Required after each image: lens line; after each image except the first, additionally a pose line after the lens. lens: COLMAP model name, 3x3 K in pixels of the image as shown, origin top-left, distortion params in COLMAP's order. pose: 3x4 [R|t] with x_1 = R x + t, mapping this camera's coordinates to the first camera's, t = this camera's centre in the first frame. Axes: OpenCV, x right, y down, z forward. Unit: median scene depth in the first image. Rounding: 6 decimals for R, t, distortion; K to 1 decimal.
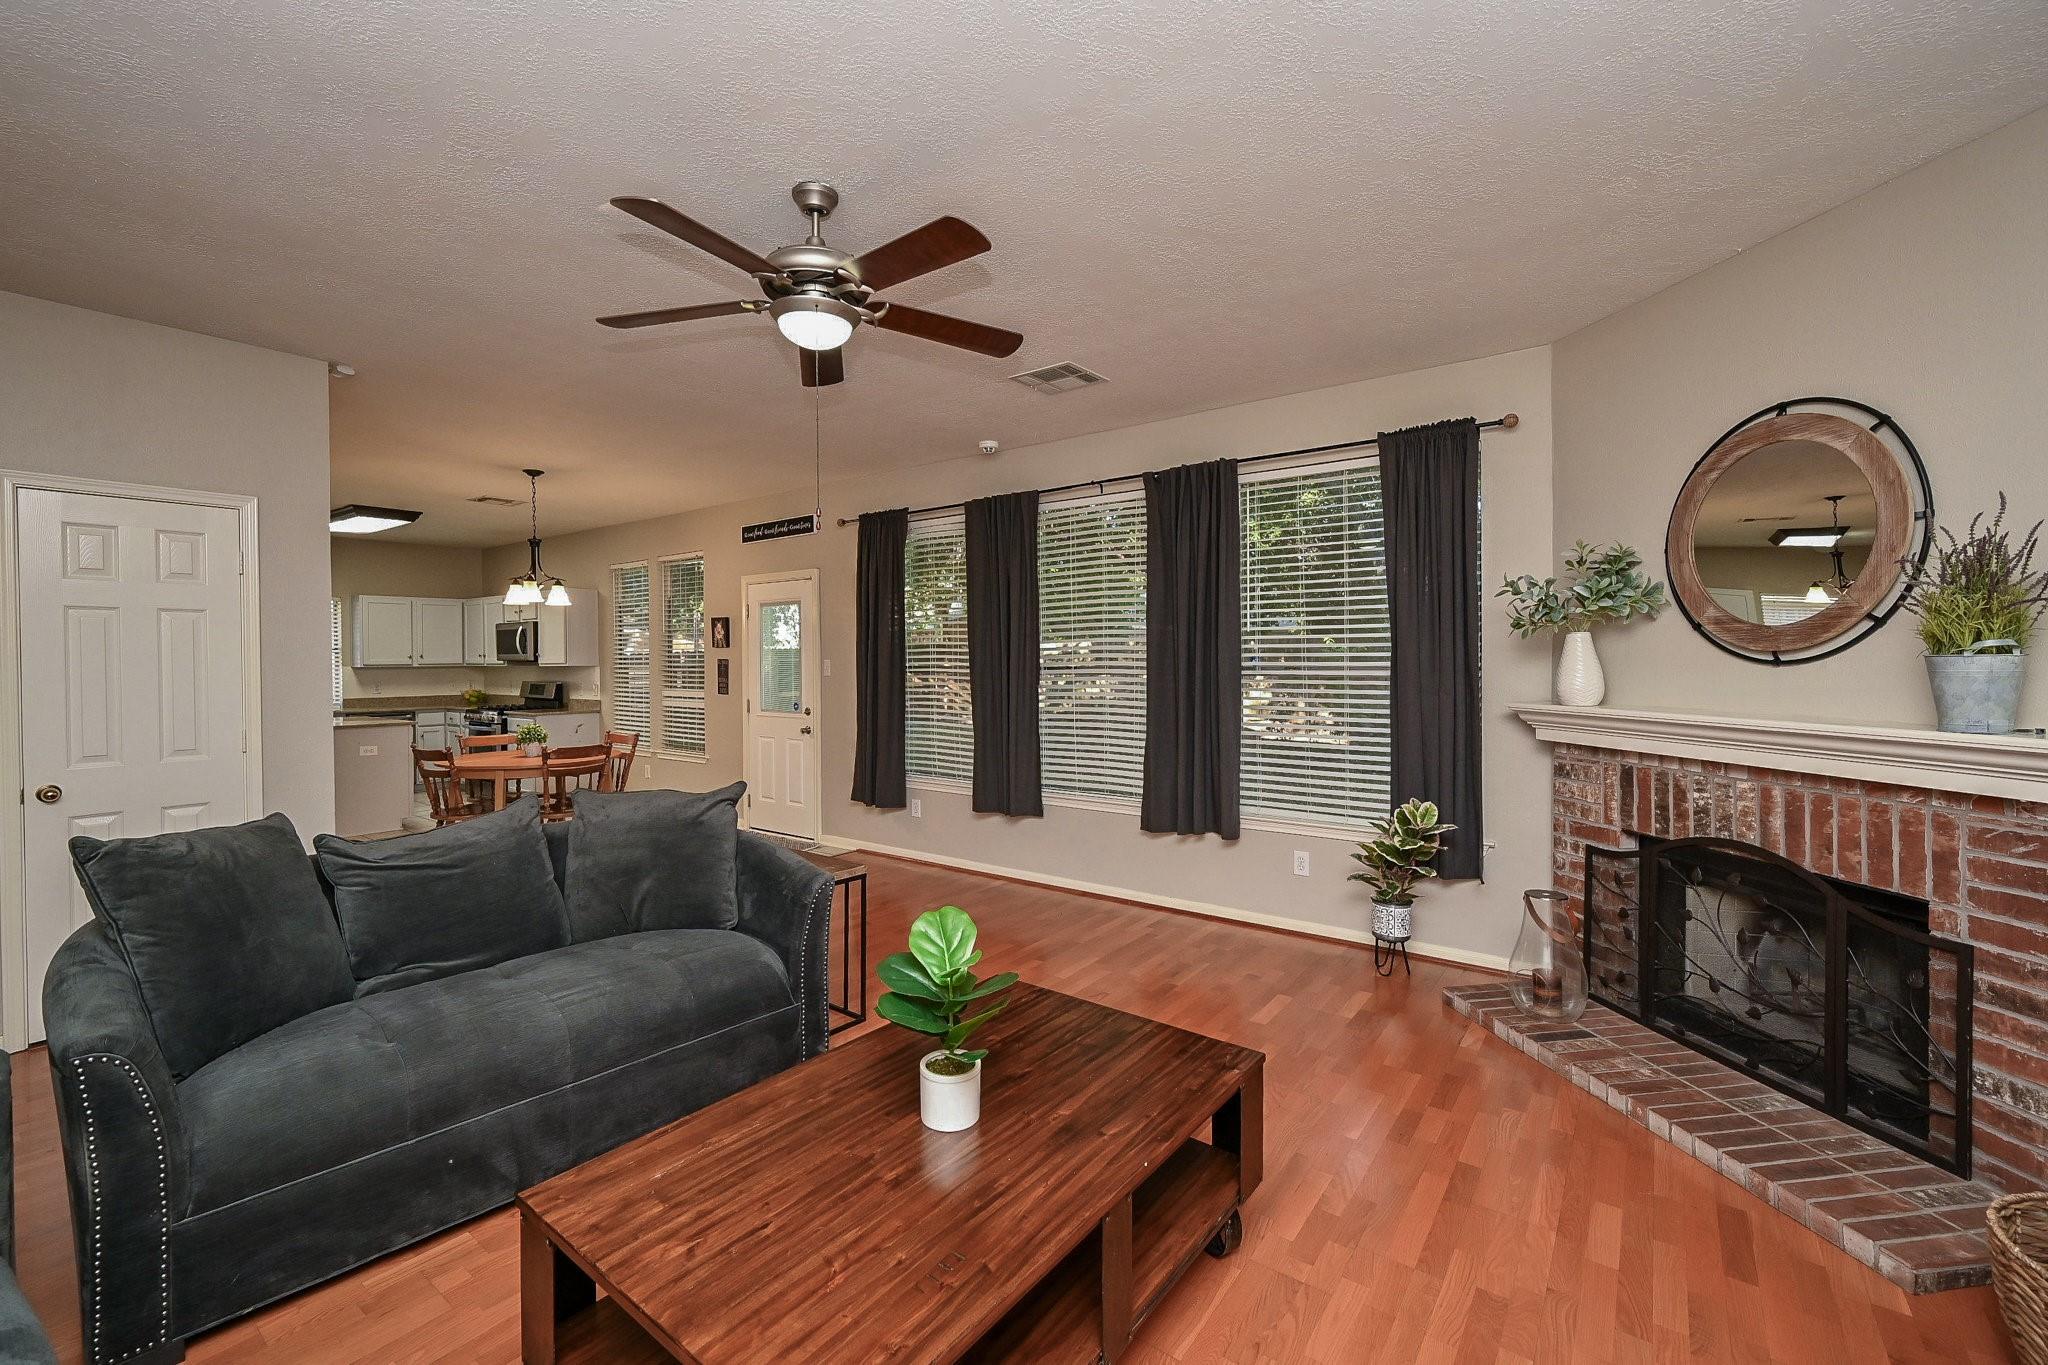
lens RADIAL K [[846.1, 0, 1029.5], [0, 846.1, 675.5], [0, 0, 1]] dist [-0.003132, 0.002007]
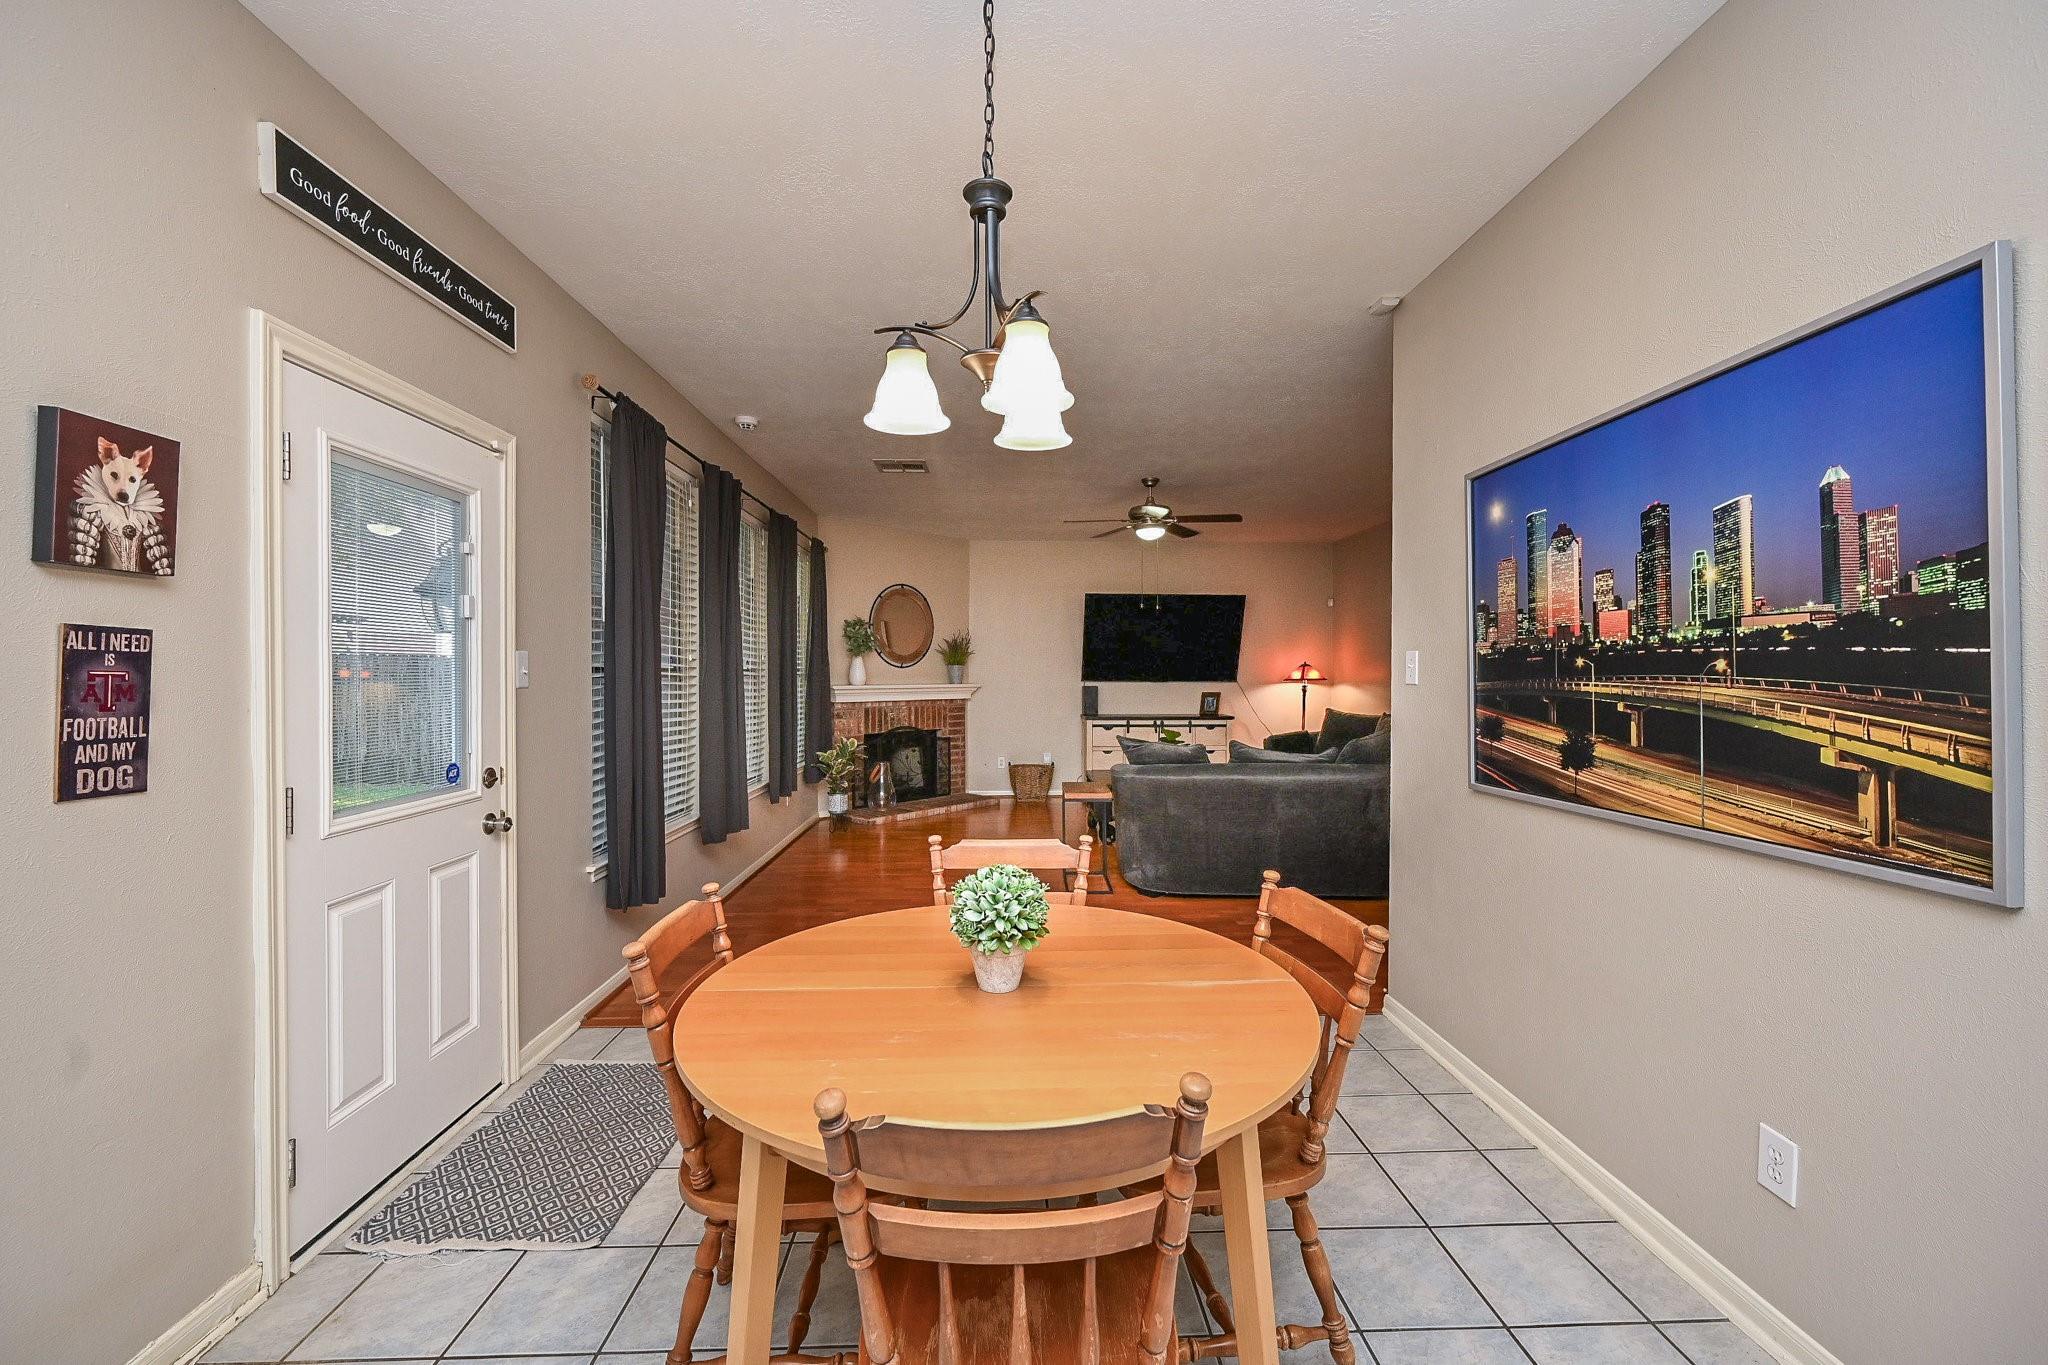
lens RADIAL K [[846.1, 0, 1018.4], [0, 846.1, 671.7], [0, 0, 1]] dist [-0.003132, 0.002007]
pose [[-0.624532, 0.003698, 0.780990, -1.422417], [0.016395, 0.999831, 0.008377, -0.013850], [-0.780827, 0.018035, -0.624487, 2.047887]]
